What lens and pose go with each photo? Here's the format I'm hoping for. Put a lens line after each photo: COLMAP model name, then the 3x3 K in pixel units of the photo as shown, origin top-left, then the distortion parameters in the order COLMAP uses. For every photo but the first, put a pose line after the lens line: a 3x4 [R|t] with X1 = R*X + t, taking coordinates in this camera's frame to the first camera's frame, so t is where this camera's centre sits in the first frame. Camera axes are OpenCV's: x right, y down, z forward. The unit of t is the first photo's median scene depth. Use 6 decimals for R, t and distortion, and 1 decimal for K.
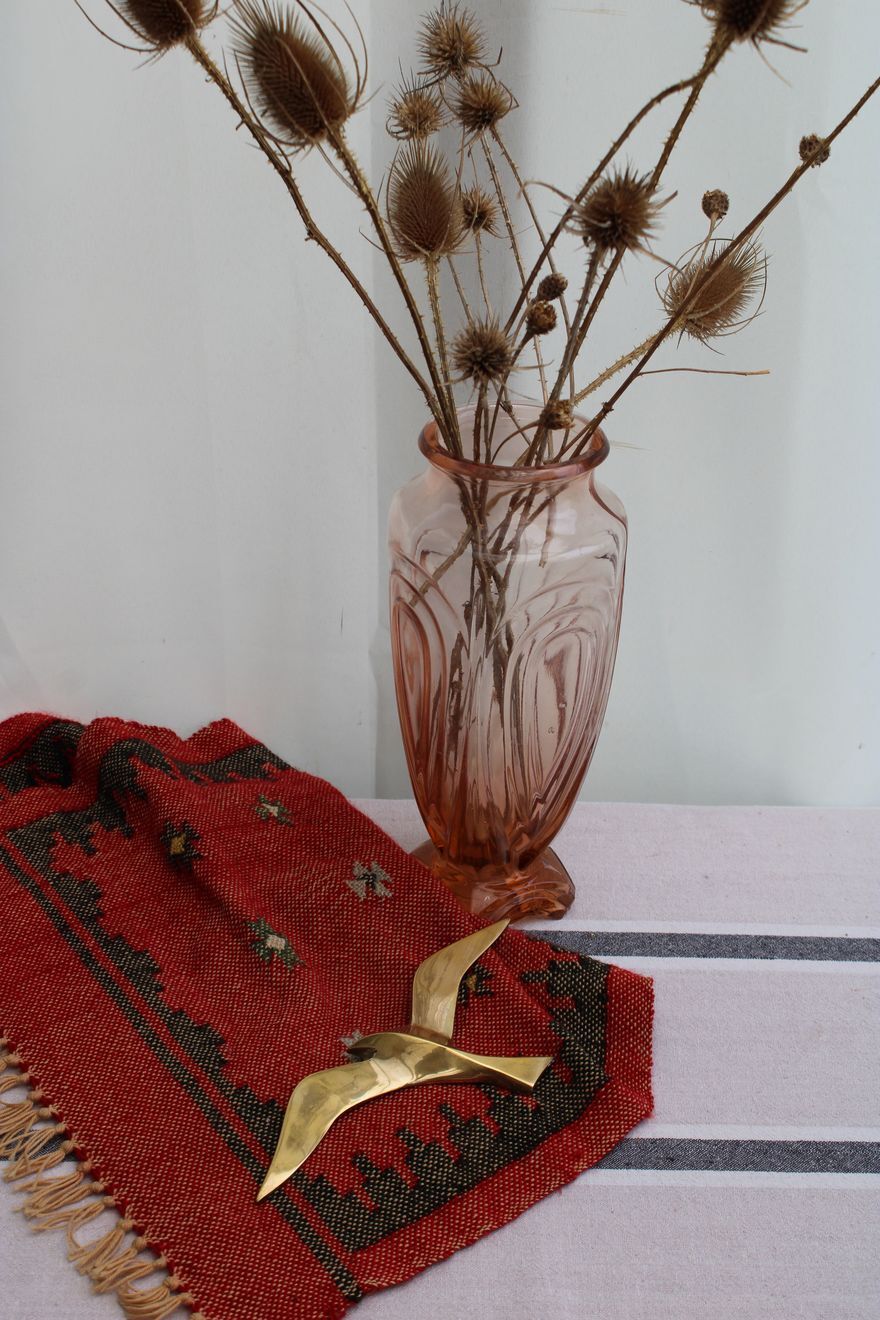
lens RADIAL K [[1848.2, 0, 410.3], [0, 1848.2, 660.7], [0, 0, 1]] dist [-0.049052, -0.015207]
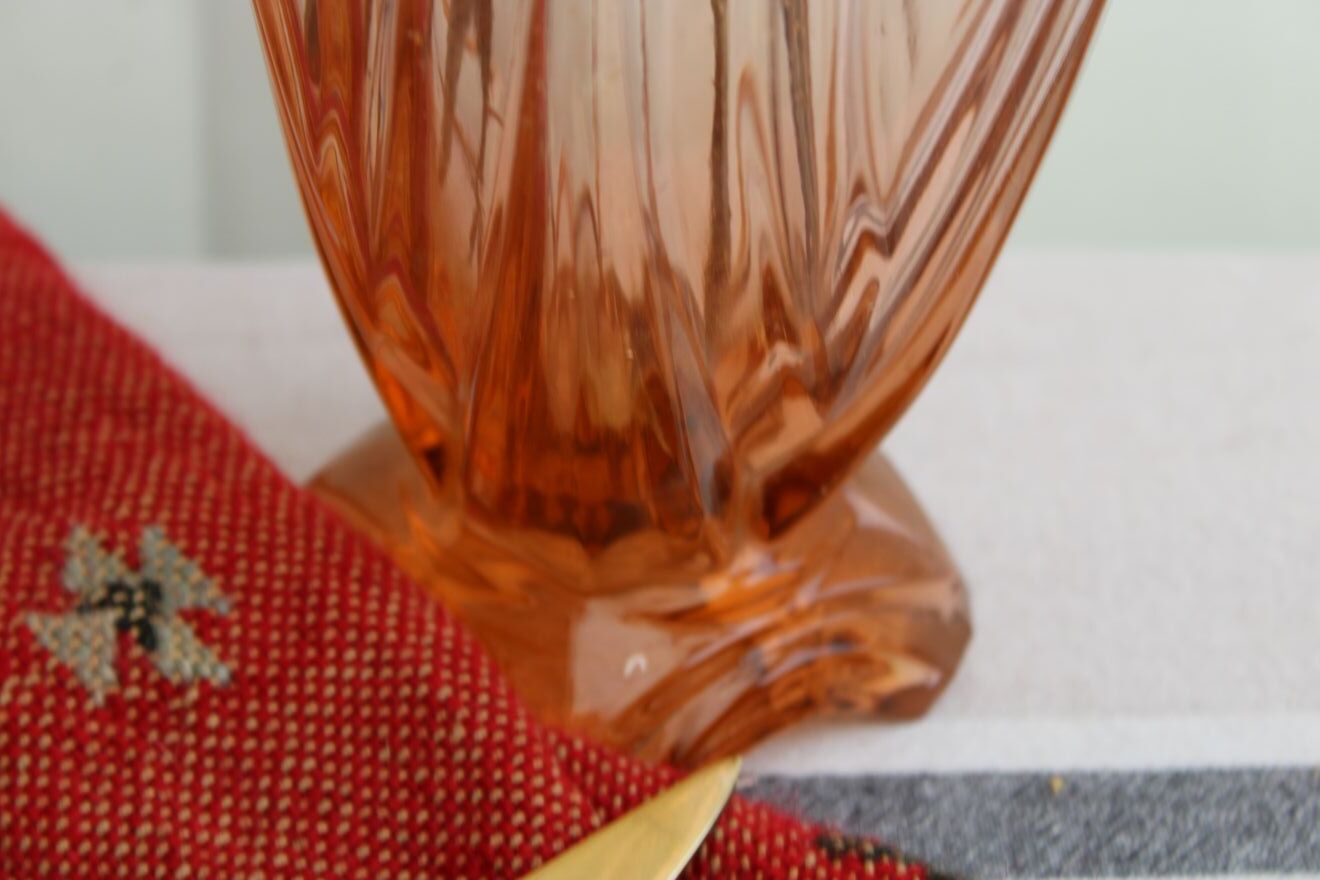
lens RADIAL K [[3051.7, 0, 660.0], [0, 3051.7, 440.0], [0, 0, 1]] dist [0.090299, 0.121304]
pose [[0.995764, -0.032792, 0.085898, 0.012776], [0.021247, 0.991019, 0.132022, 0.051328], [-0.089455, -0.129638, 0.987518, 0.660326]]
